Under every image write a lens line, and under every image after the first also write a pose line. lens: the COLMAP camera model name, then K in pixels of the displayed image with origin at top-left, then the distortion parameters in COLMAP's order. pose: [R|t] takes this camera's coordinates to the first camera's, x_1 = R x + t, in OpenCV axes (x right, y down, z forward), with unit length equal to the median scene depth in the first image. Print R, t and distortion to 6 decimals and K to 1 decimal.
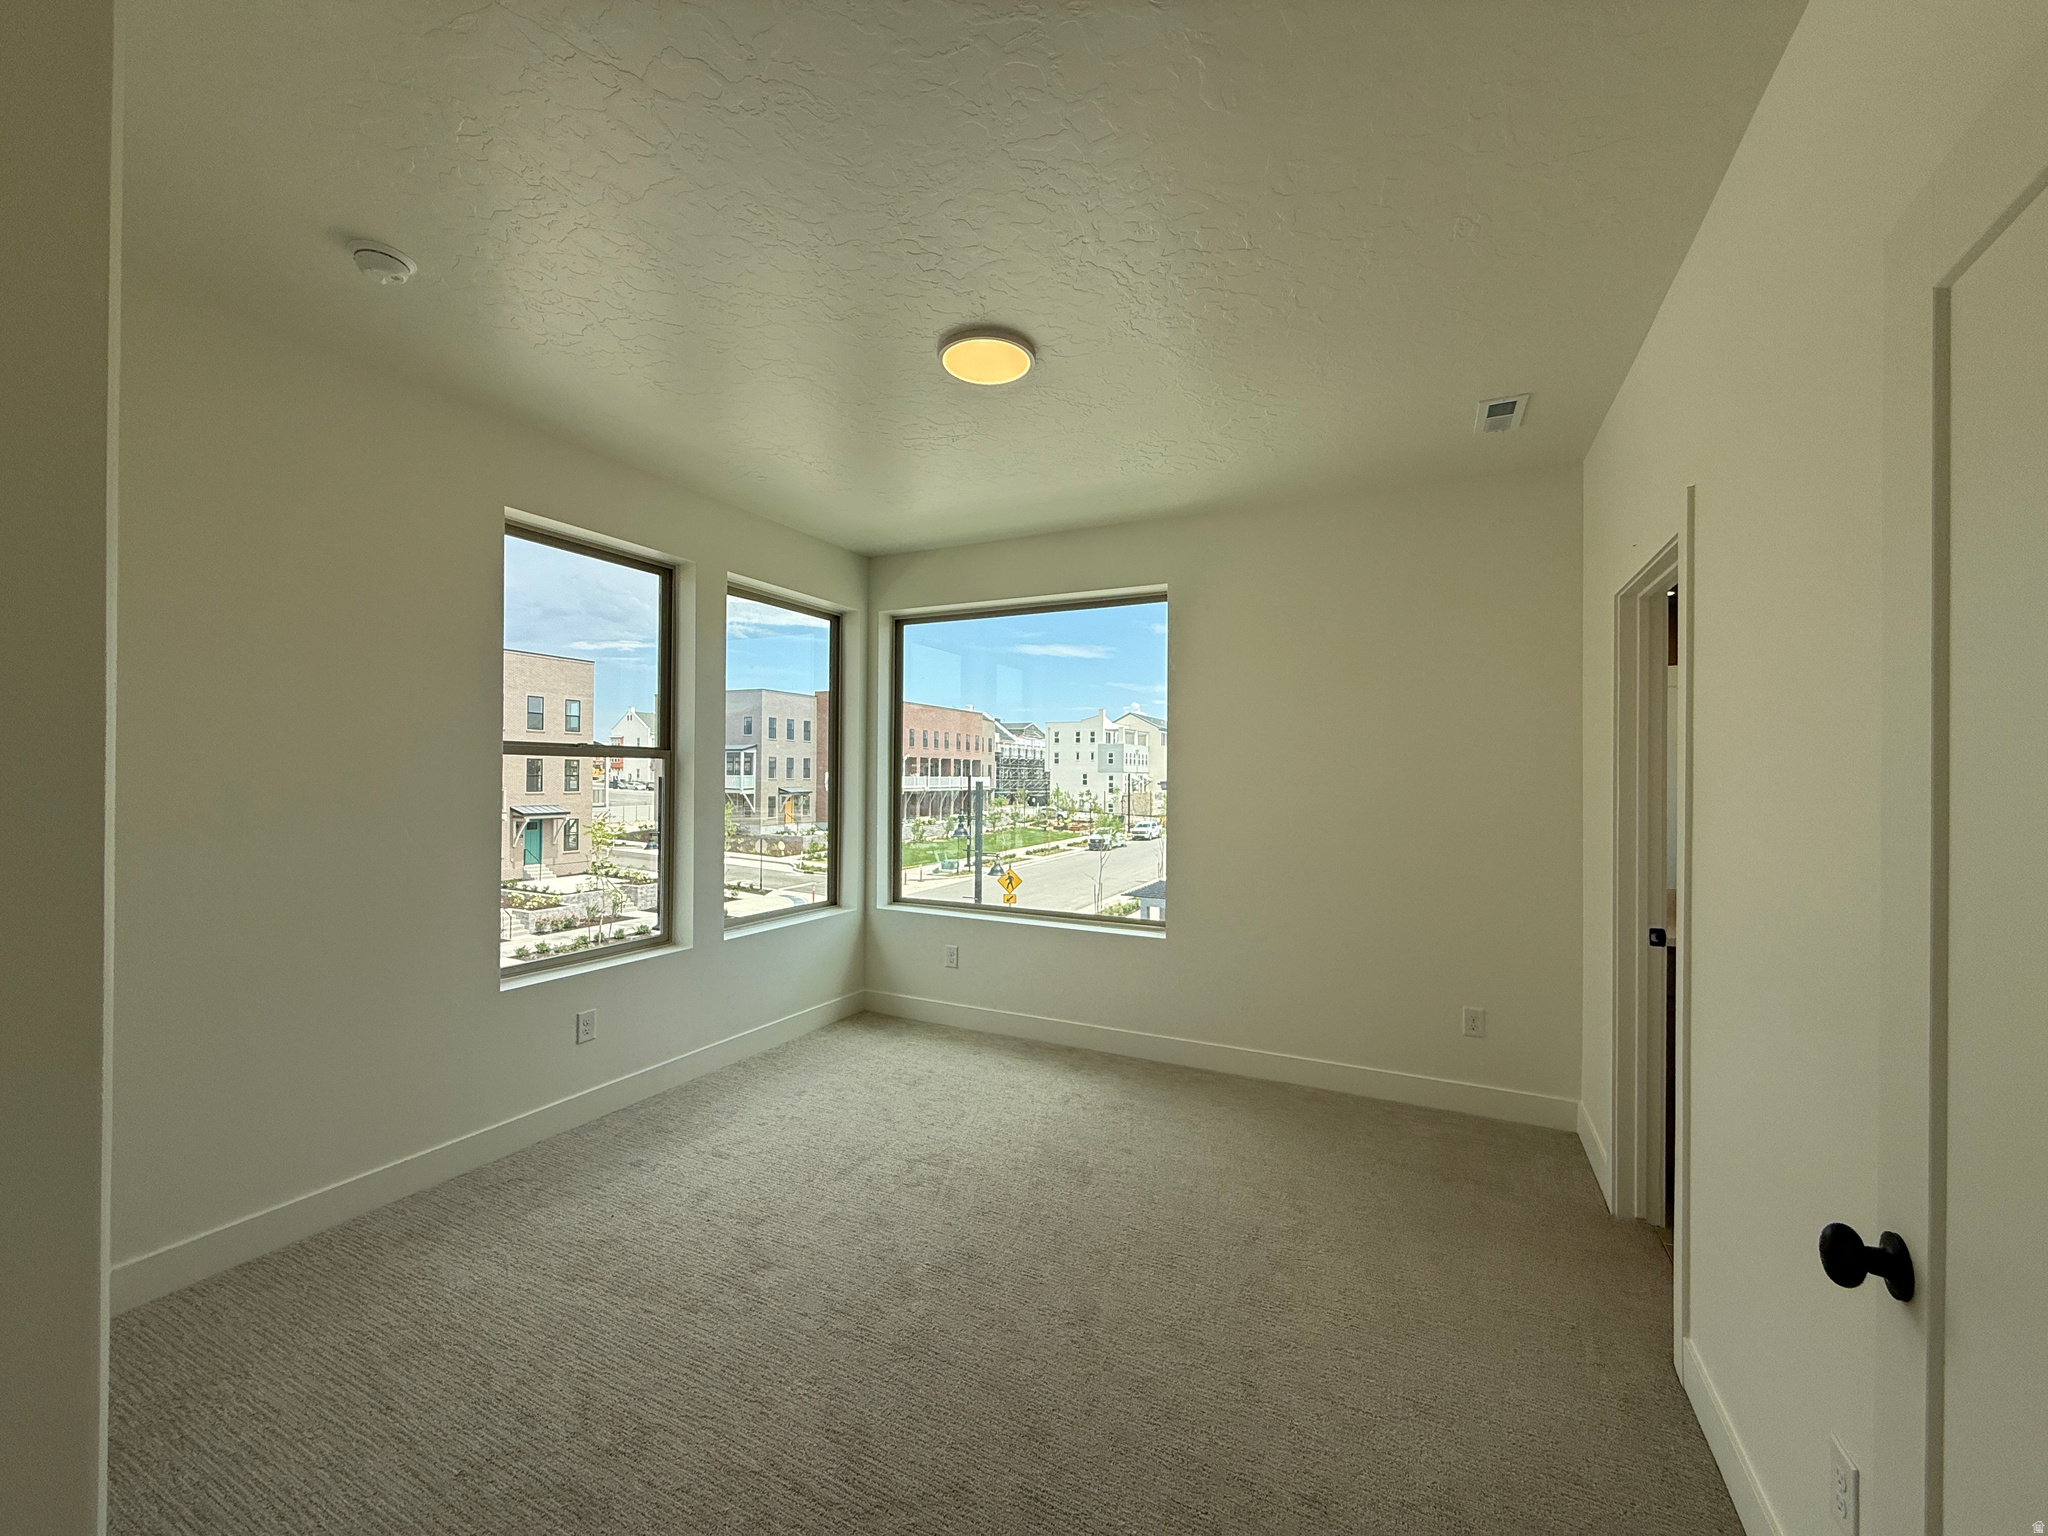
lens RADIAL K [[811.2, 0, 1029.8], [0, 811.2, 771.5], [0, 0, 1]] dist [0.000386, -0.000008]
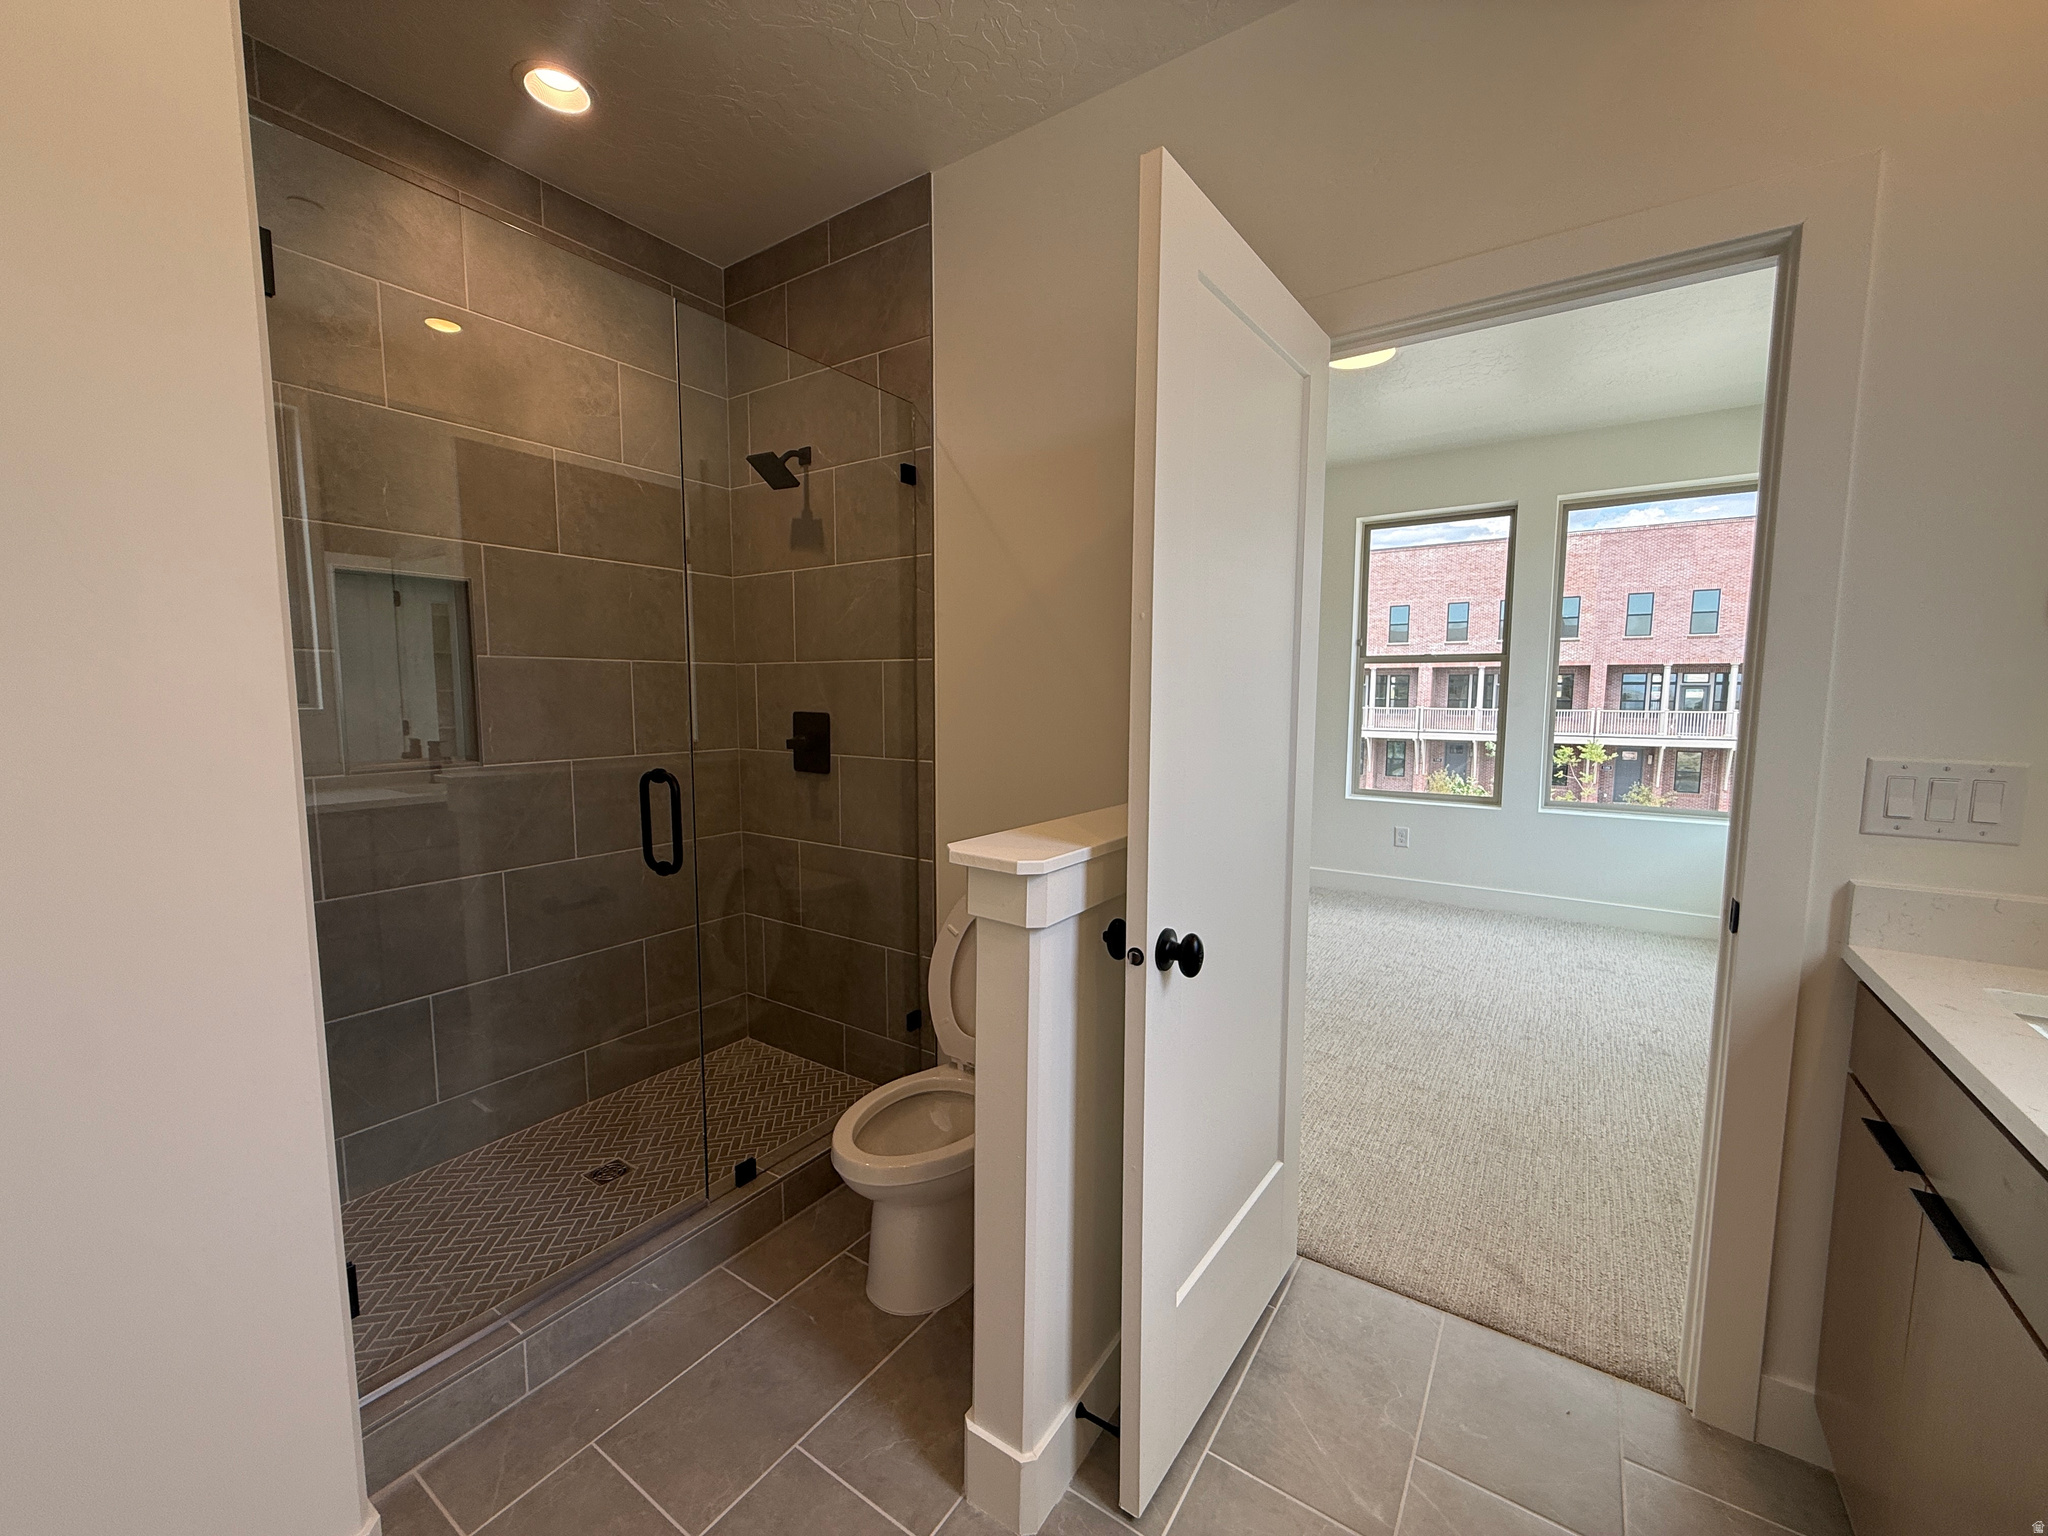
lens RADIAL K [[811.2, 0, 1029.9], [0, 811.2, 780.9], [0, 0, 1]] dist [0.000386, -0.000008]
pose [[-0.146874, 0.085212, -0.985478, 0.927550], [-0.003410, 0.996233, 0.086651, 0.062645], [0.989149, 0.016087, -0.146030, 0.443940]]
